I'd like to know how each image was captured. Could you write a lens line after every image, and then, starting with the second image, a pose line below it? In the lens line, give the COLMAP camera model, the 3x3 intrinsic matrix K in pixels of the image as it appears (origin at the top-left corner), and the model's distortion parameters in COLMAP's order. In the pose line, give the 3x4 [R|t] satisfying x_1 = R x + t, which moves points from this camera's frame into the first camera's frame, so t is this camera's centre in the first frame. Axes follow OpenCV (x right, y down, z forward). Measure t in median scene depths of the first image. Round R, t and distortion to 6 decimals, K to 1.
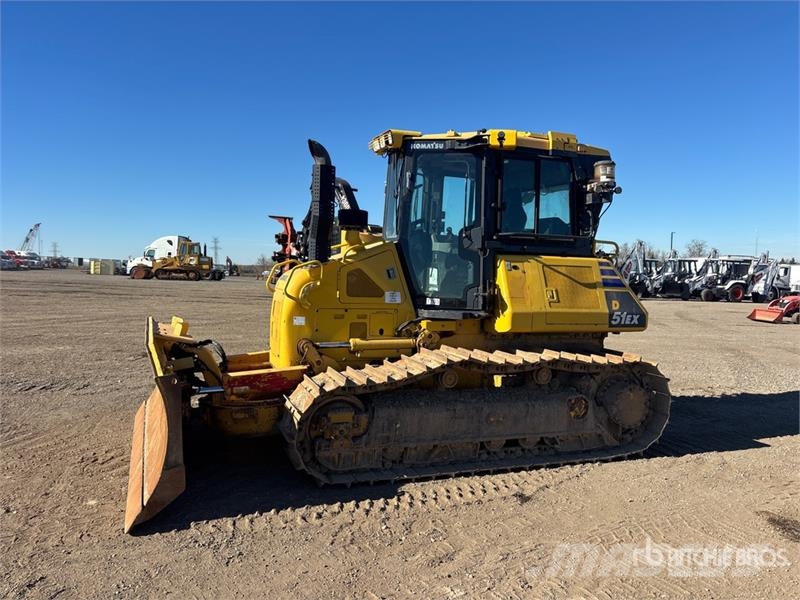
lens RADIAL K [[600.3, 0, 398.4], [0, 600.3, 299.1], [0, 0, 1]] dist [0.054220, -0.072480]
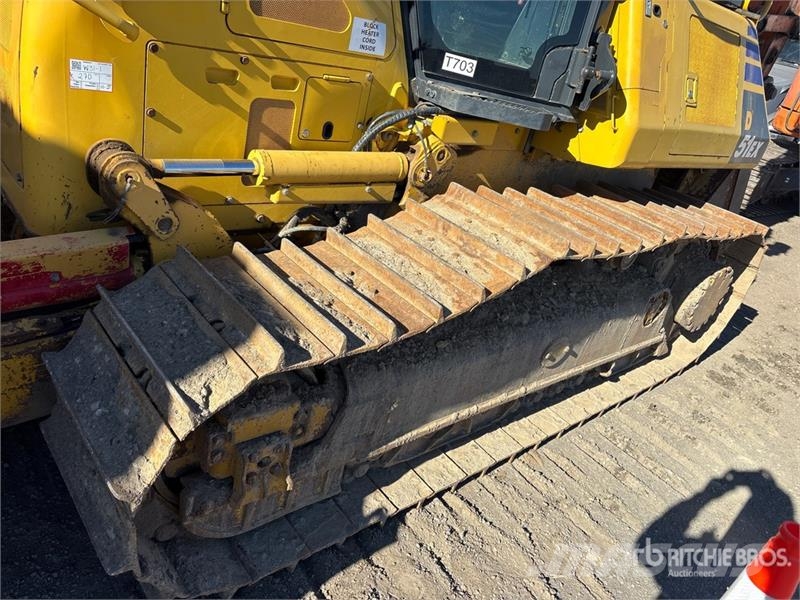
lens RADIAL K [[600.3, 0, 402.4], [0, 600.3, 302.6], [0, 0, 1]] dist [0.054220, -0.072480]
pose [[0.921363, 0.003167, 0.388691, -0.132697], [-0.176619, 0.894190, 0.411375, -0.013233], [-0.346260, -0.447676, 0.824433, 0.622155]]
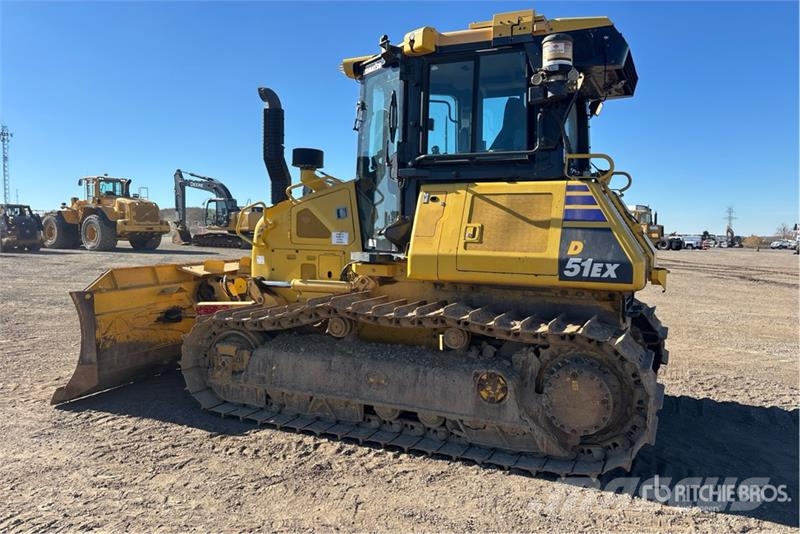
lens RADIAL K [[600.6, 0, 405.4], [0, 600.6, 262.8], [0, 0, 1]] dist [0.046424, -0.047678]
pose [[0.706545, 0.018580, -0.707425, 0.731474], [-0.028934, 0.999578, -0.002644, 0.035114], [0.707077, 0.022336, 0.706784, 0.411478]]
